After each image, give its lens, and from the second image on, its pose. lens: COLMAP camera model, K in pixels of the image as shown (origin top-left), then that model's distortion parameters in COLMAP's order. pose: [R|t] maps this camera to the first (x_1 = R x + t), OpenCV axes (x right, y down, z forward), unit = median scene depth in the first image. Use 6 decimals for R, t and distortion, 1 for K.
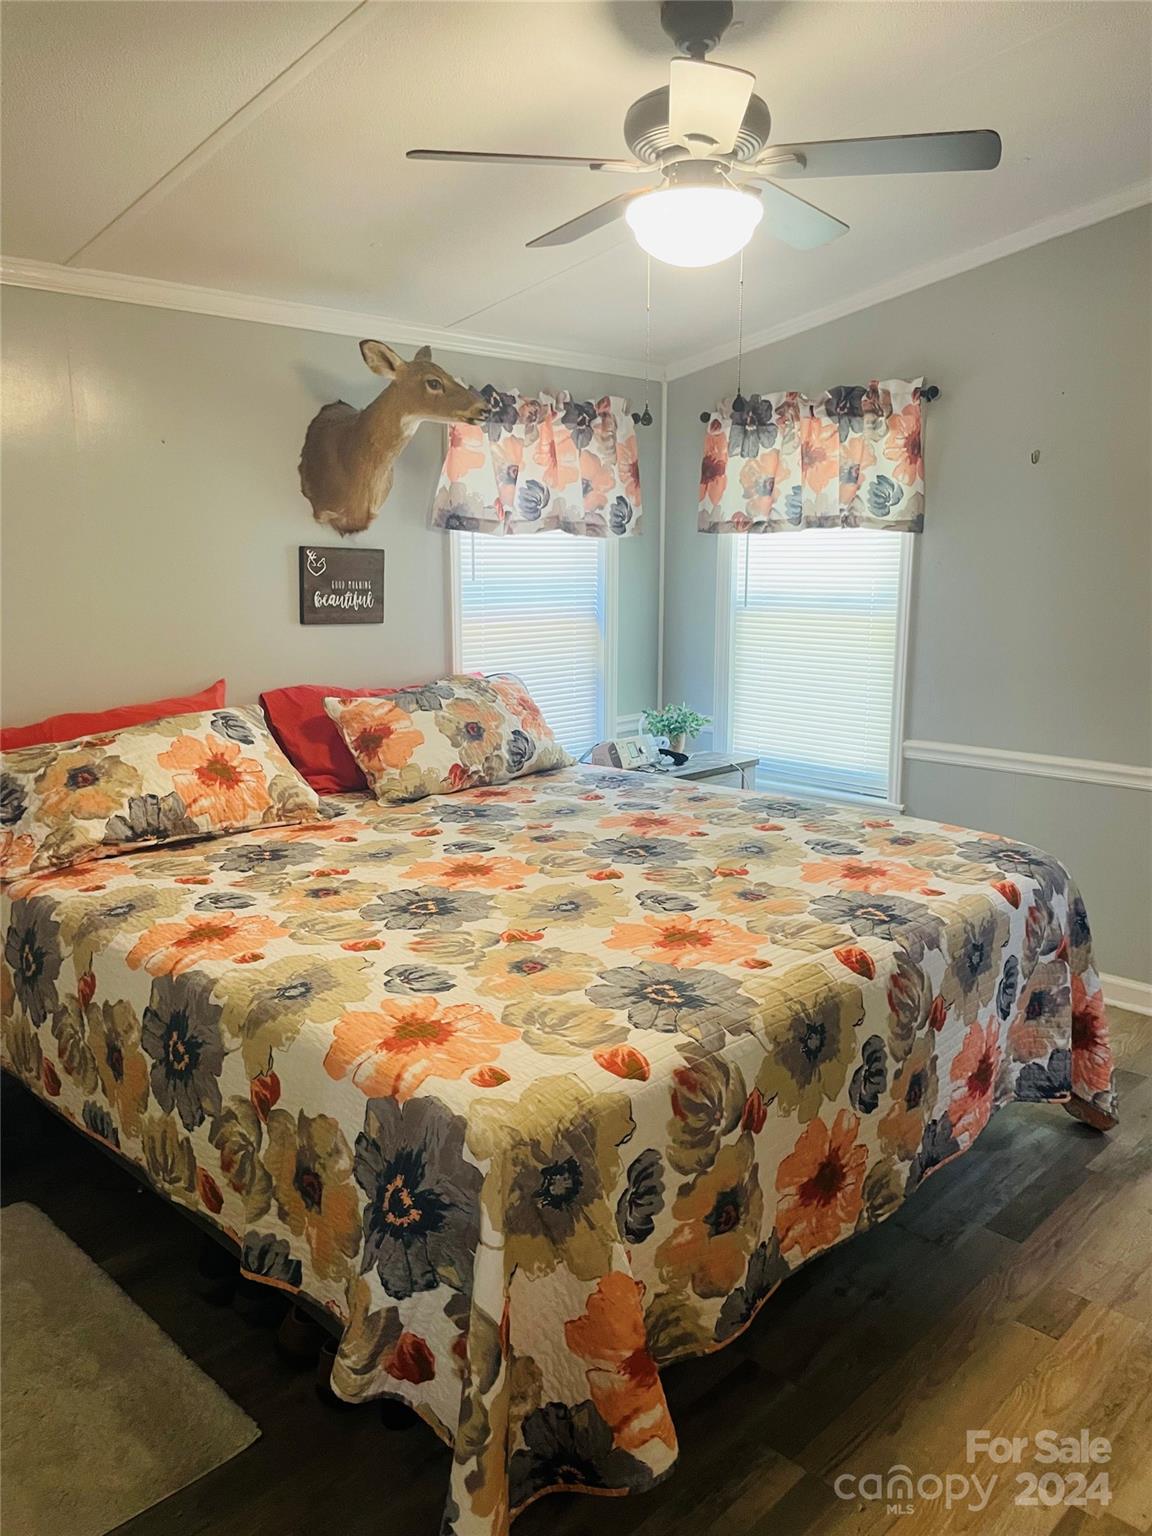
lens RADIAL K [[1167.7, 0, 580.6], [0, 1167.7, 769.6], [0, 0, 1]] dist [0.082114, -0.102859]
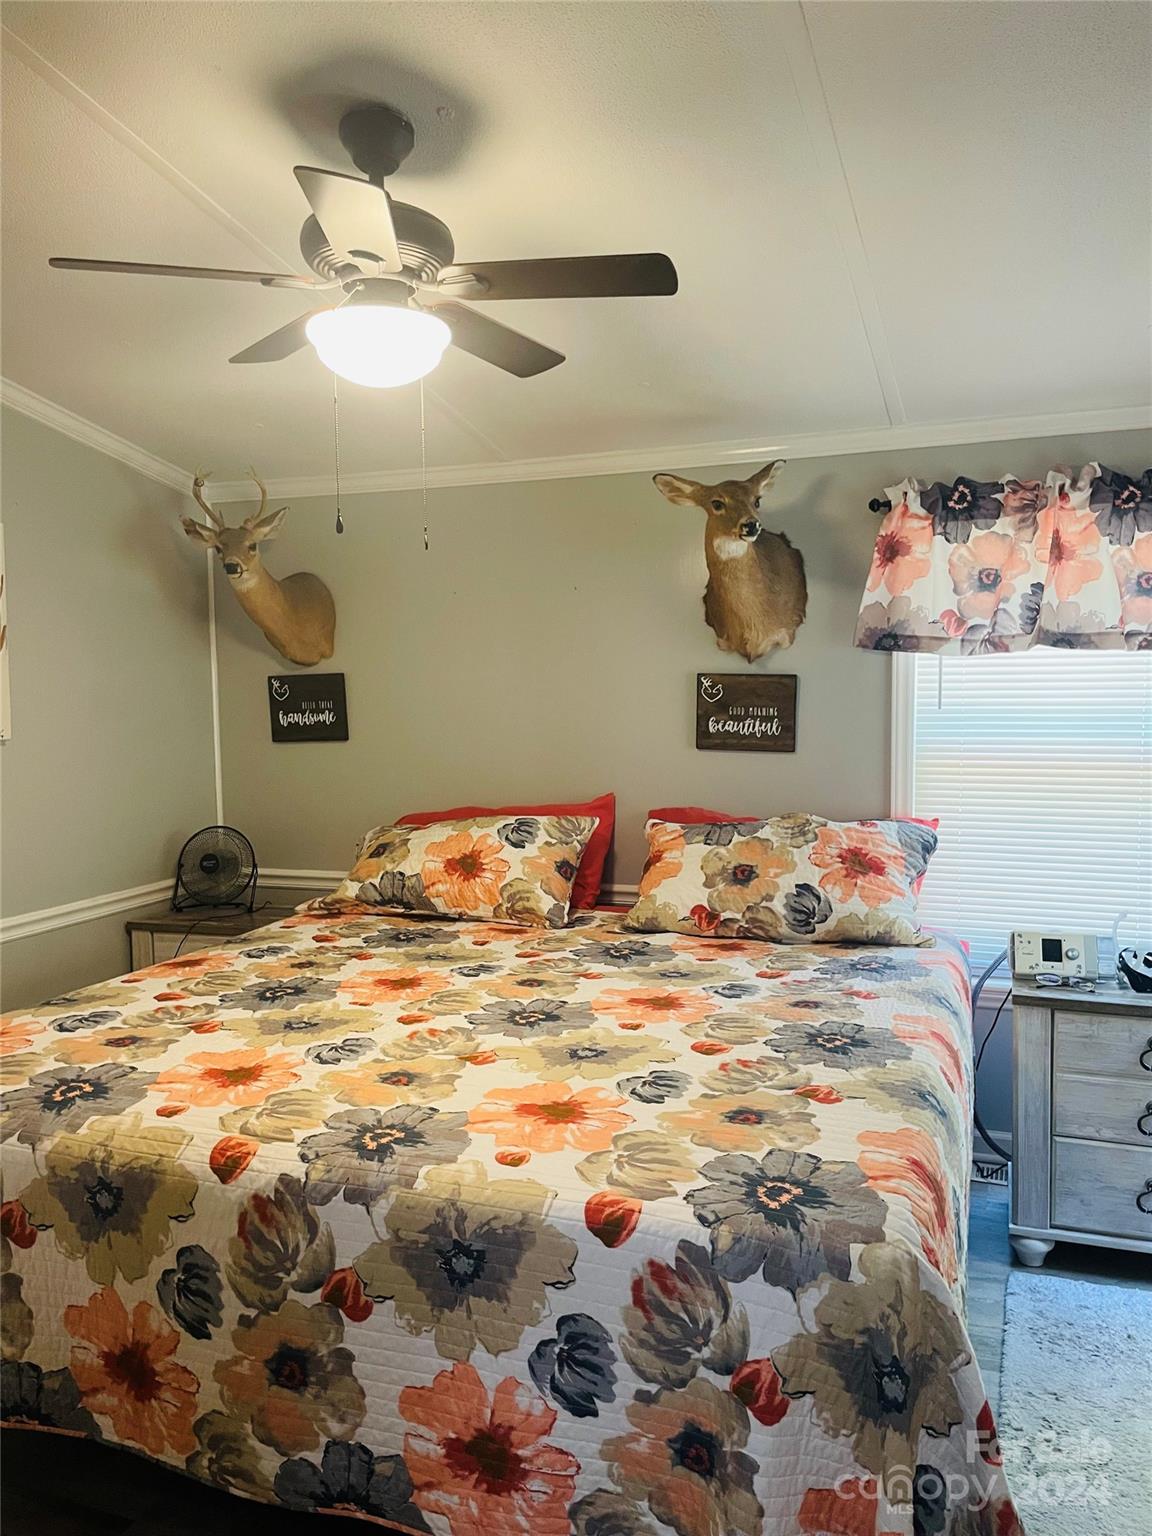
lens RADIAL K [[1167.7, 0, 579.5], [0, 1167.7, 771.8], [0, 0, 1]] dist [0.082114, -0.102859]
pose [[0.410121, 0.069240, -0.909399, 0.672635], [-0.157471, 0.987515, 0.004171, -0.095639], [0.898334, 0.141493, 0.415904, 0.508718]]
